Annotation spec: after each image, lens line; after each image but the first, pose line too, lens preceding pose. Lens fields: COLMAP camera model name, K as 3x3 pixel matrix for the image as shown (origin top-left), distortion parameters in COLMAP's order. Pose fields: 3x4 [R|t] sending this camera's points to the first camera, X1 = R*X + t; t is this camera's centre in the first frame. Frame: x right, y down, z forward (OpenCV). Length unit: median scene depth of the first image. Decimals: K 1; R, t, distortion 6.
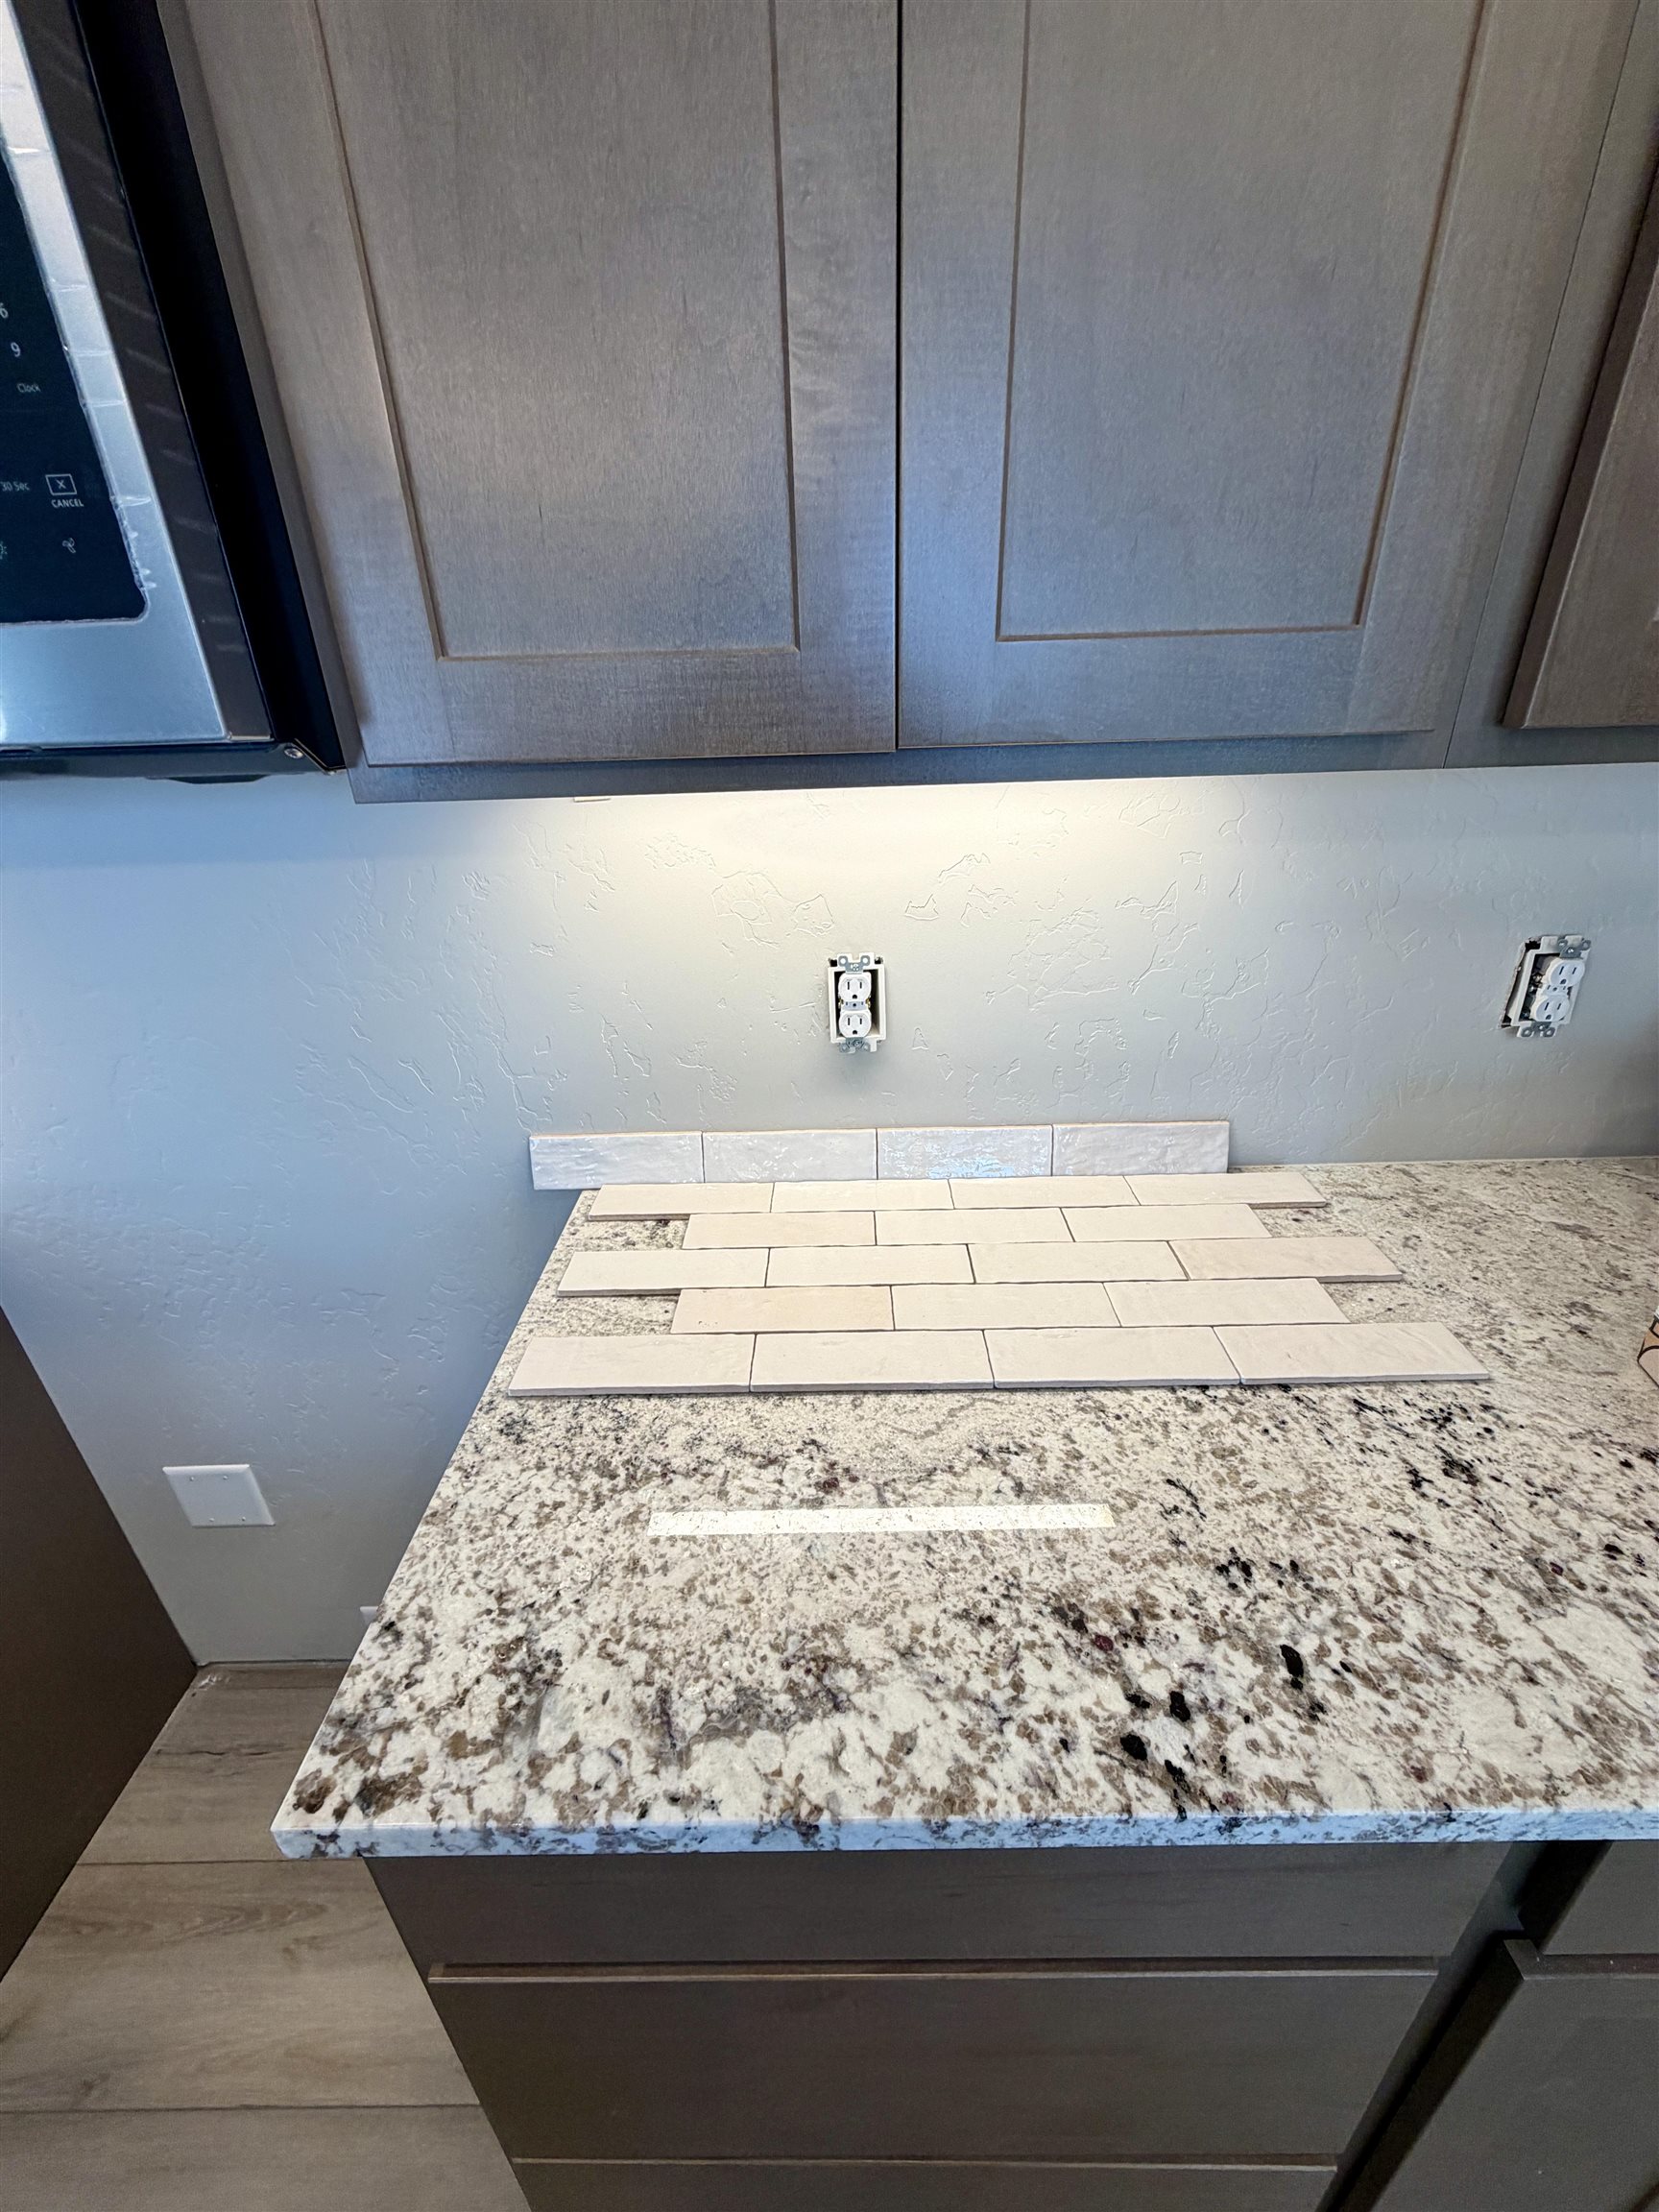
lens RADIAL K [[871.3, 0, 833.1], [0, 871.3, 1107.5], [0, 0, 1]] dist [0.000260, 0.000096]
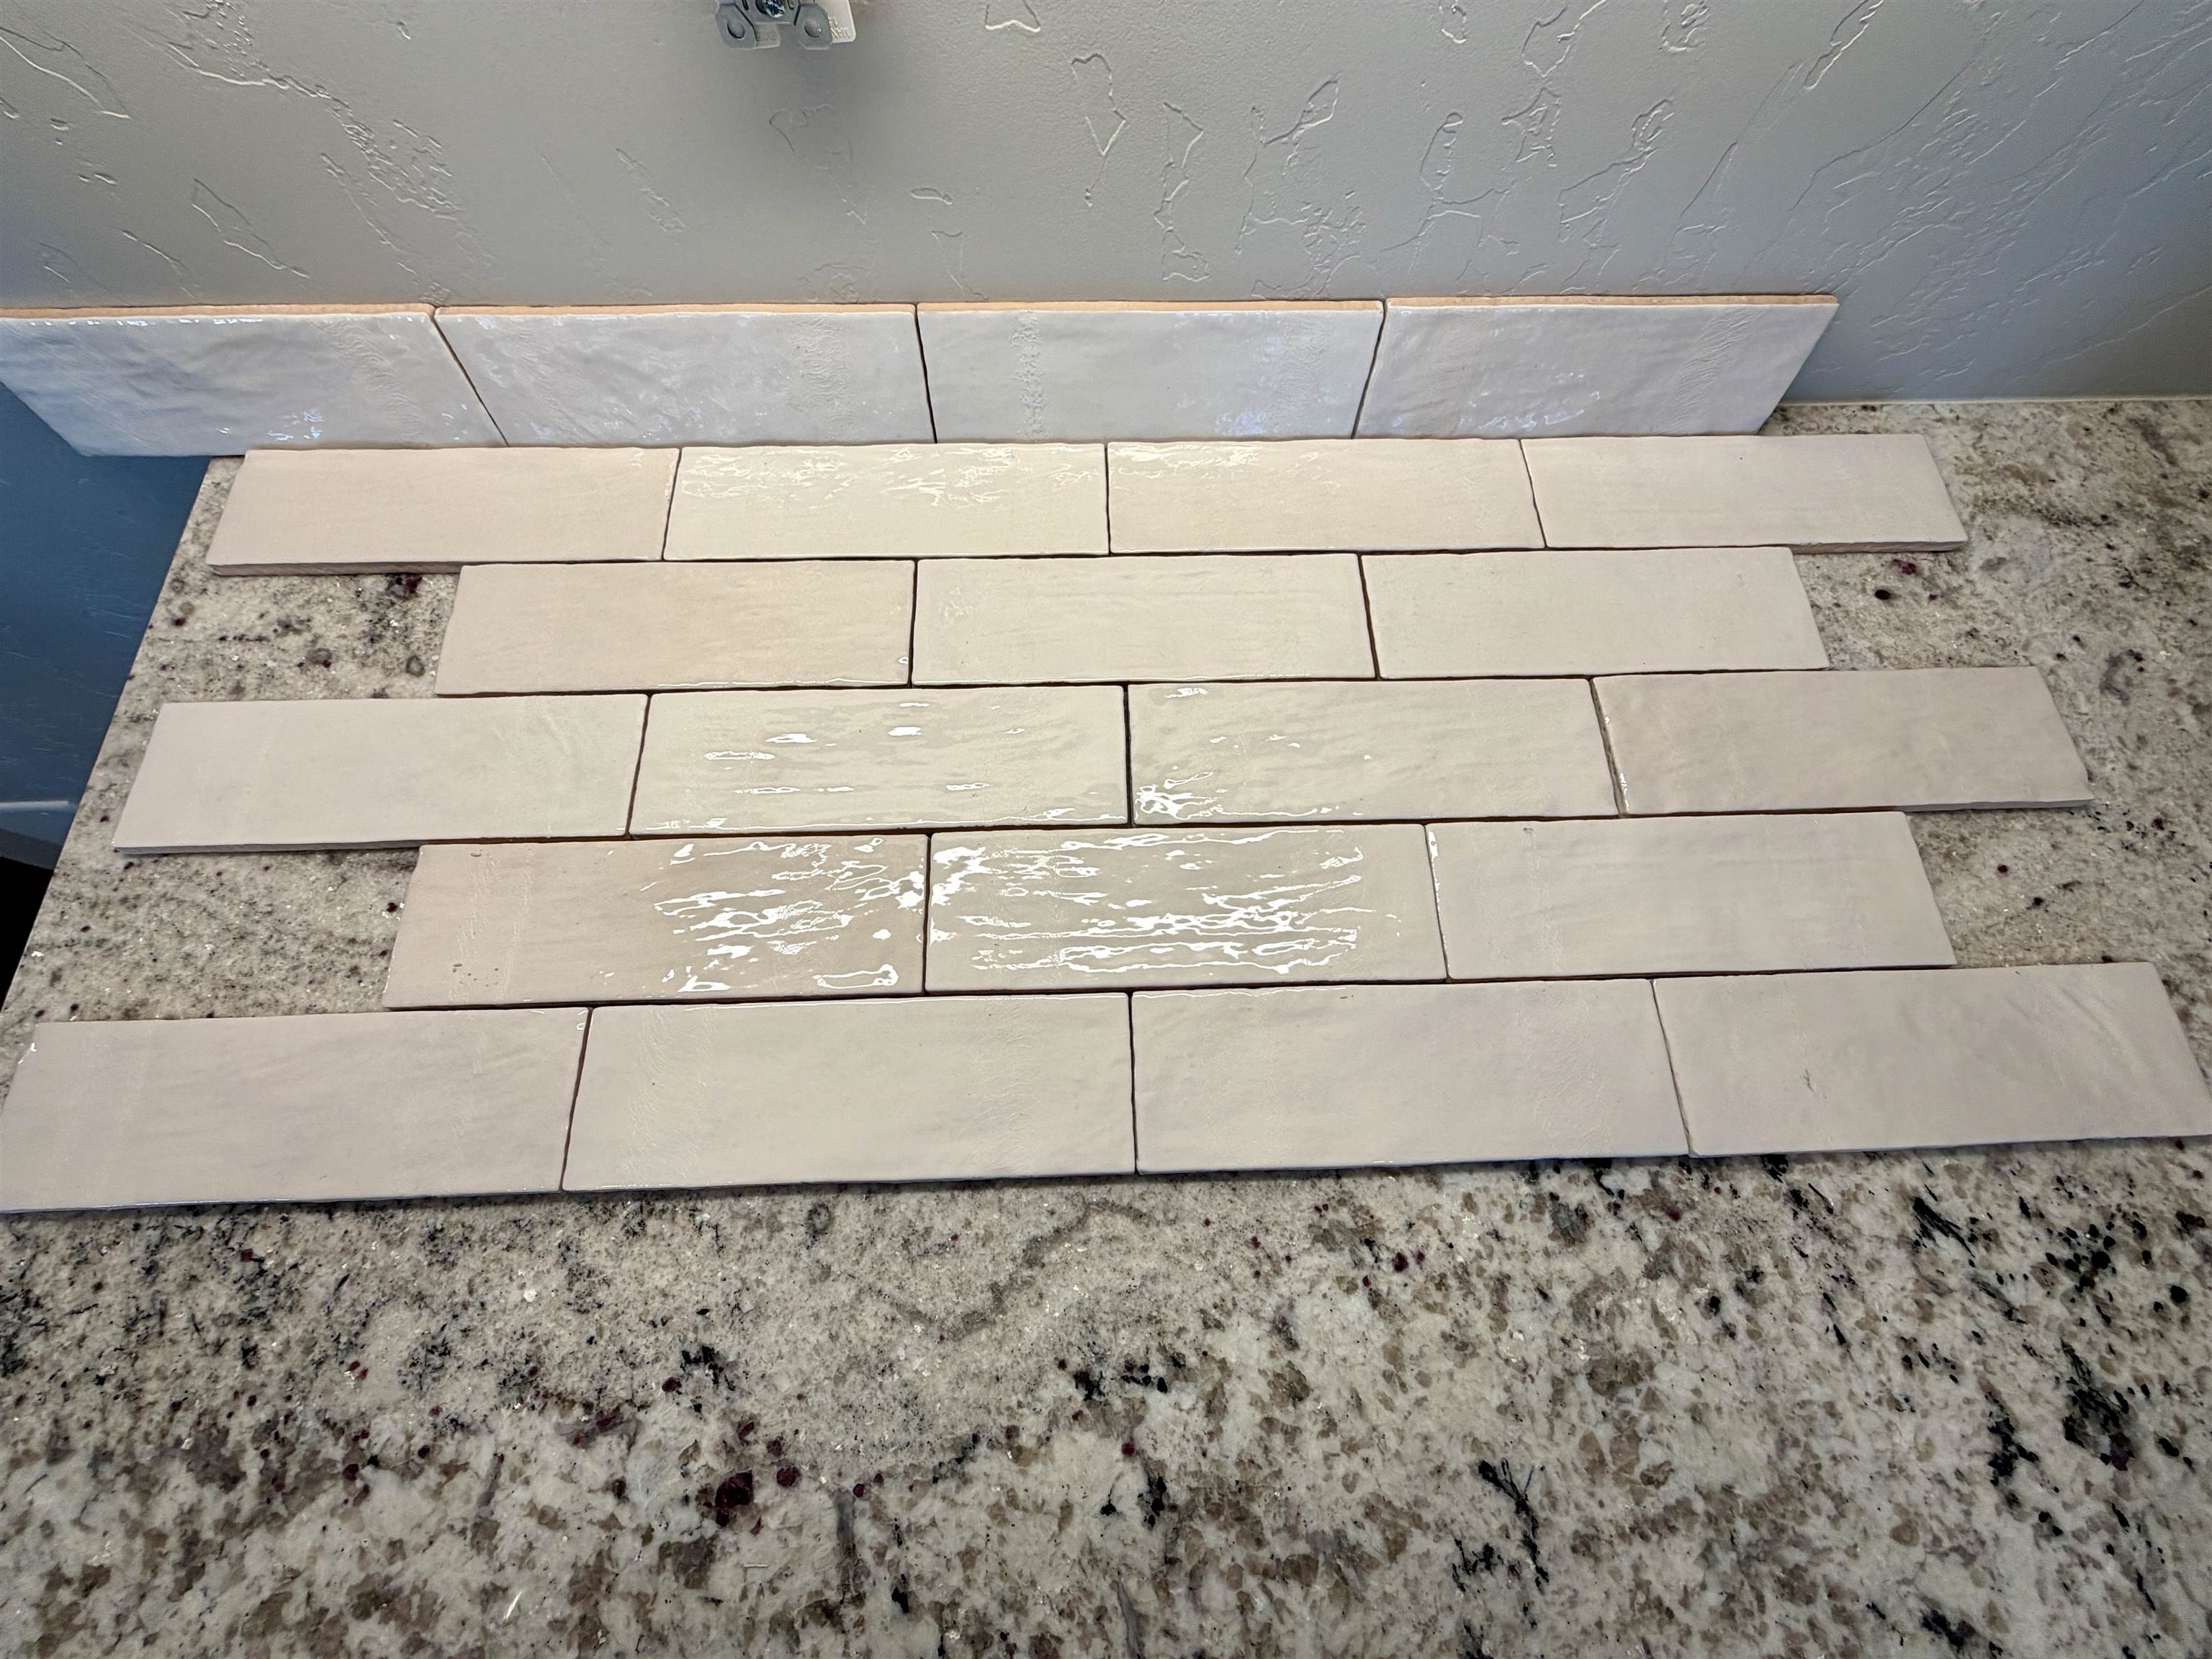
lens RADIAL K [[871.3, 0, 1104.6], [0, 871.3, 825.1], [0, 0, 1]] dist [0.000260, 0.000096]
pose [[0.998424, -0.018597, 0.052953, 0.161535], [-0.023816, 0.713949, 0.699793, -0.120196], [-0.050820, -0.699951, 0.712380, 0.879645]]
